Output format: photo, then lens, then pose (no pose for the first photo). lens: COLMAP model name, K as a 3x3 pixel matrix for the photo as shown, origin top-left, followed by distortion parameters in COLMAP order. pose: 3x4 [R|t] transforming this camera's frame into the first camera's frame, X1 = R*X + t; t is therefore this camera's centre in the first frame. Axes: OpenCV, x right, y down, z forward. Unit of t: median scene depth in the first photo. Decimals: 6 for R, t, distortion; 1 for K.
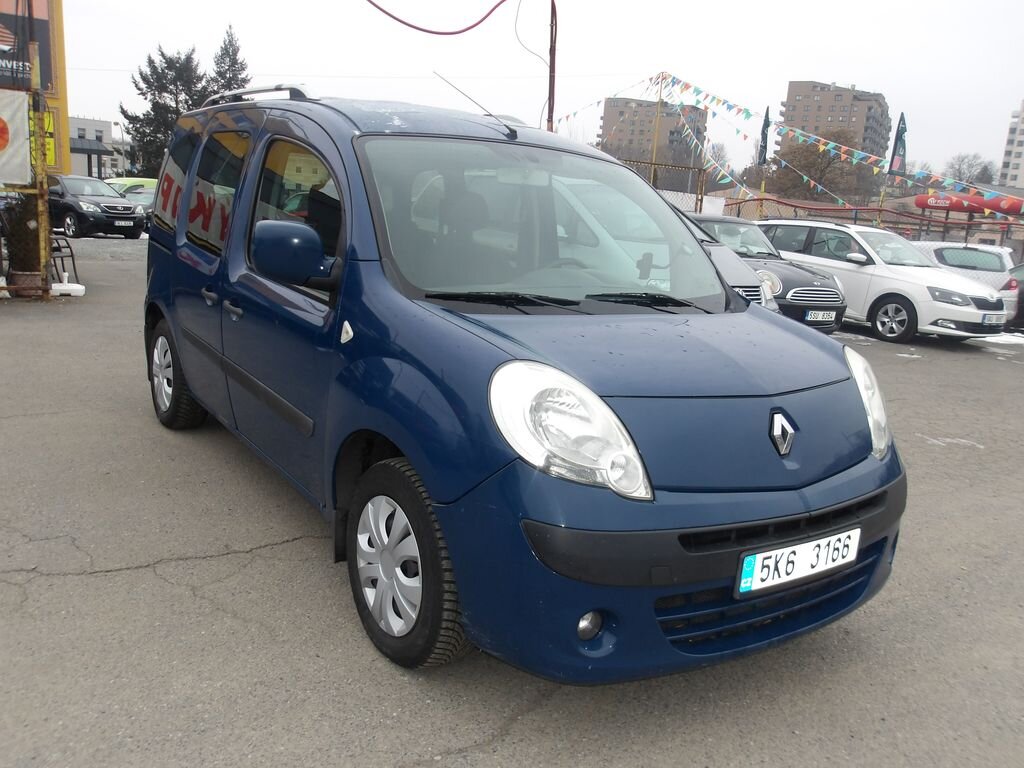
lens RADIAL K [[892.9, 0, 500.9], [0, 892.9, 383.9], [0, 0, 1]] dist [-0.015013, 0.039918]
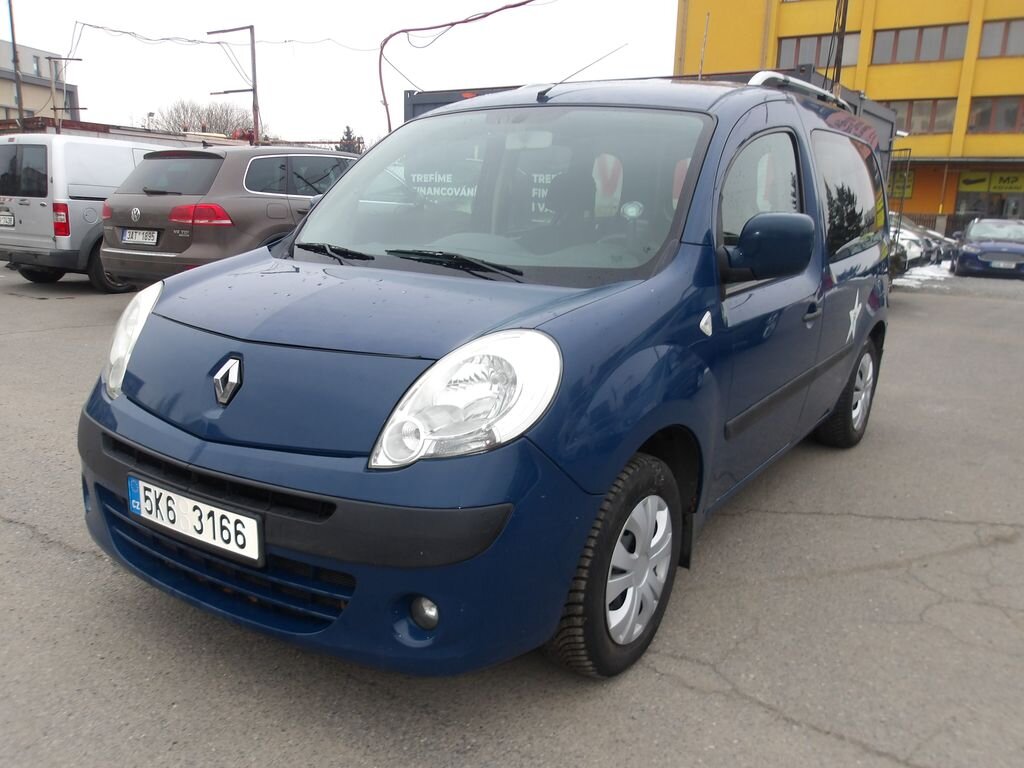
lens RADIAL K [[892.9, 0, 498.2], [0, 892.9, 381.0], [0, 0, 1]] dist [-0.015013, 0.039918]
pose [[0.330136, 0.127373, -0.935300, 1.130745], [-0.192740, 0.979074, 0.065302, -0.050640], [0.924046, 0.158711, 0.347777, 0.849273]]
